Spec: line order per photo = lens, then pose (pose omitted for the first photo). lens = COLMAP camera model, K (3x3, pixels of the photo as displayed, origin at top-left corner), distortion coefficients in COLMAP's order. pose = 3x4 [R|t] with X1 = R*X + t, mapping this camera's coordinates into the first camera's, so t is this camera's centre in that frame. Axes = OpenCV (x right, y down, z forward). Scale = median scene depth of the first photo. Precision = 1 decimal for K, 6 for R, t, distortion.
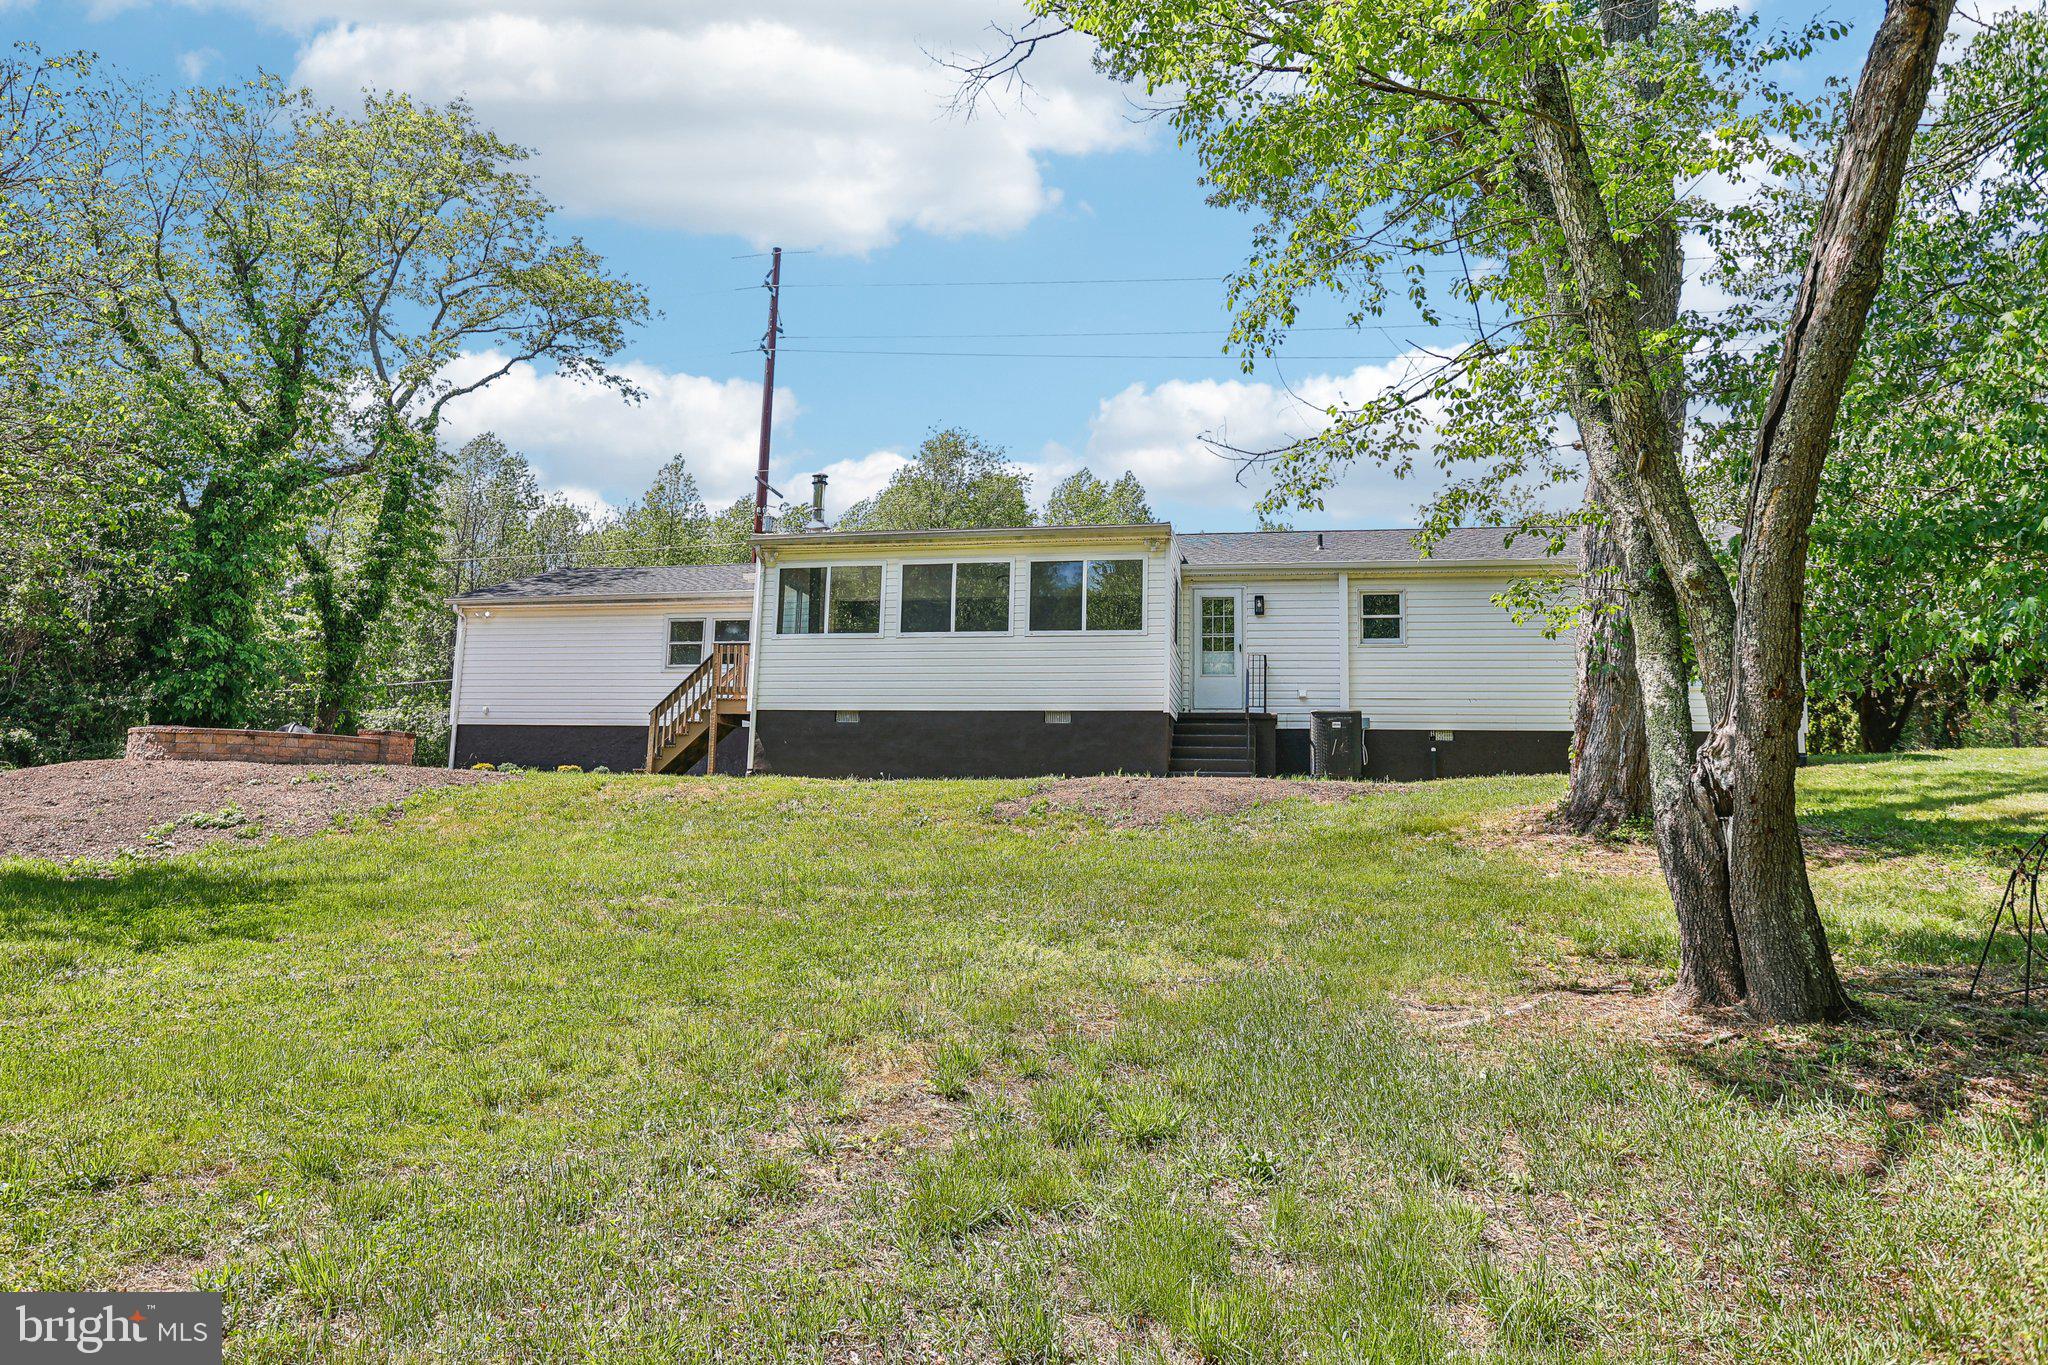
lens RADIAL K [[1293.4, 0, 1023.9], [0, 1293.4, 718.5], [0, 0, 1]] dist [-0.015650, 0.000524]
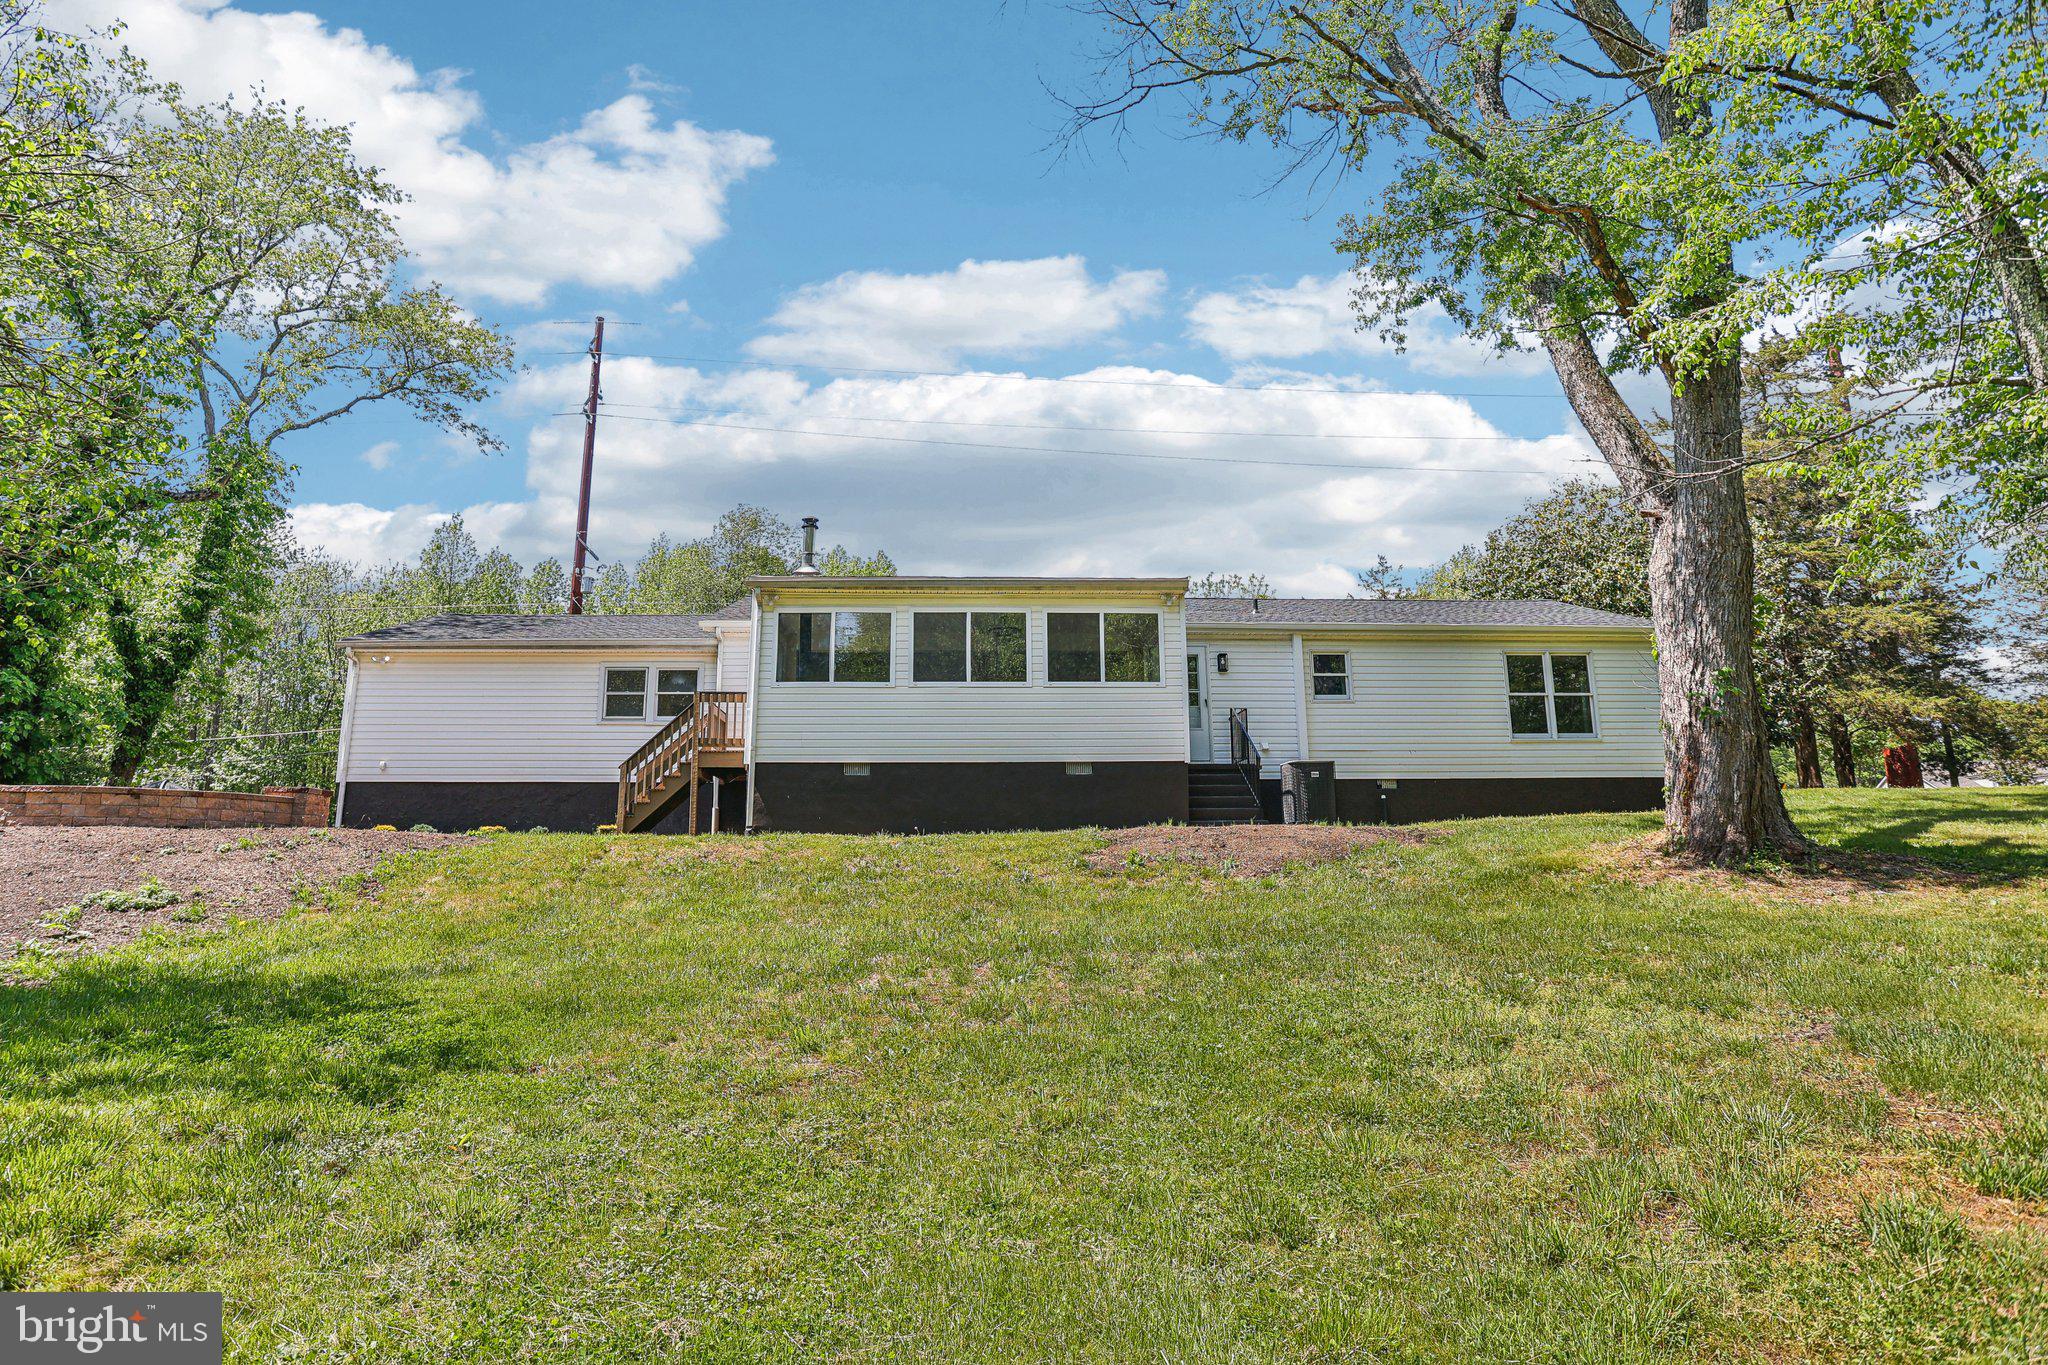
lens RADIAL K [[1151.0, 0, 1017.4], [0, 1151.0, 668.4], [0, 0, 1]] dist [-0.060270, 0.042896]
pose [[0.963583, 0.018026, 0.266801, -0.237926], [0.008305, 0.995227, -0.097236, 0.007573], [-0.267280, 0.095911, 0.958834, 0.144916]]
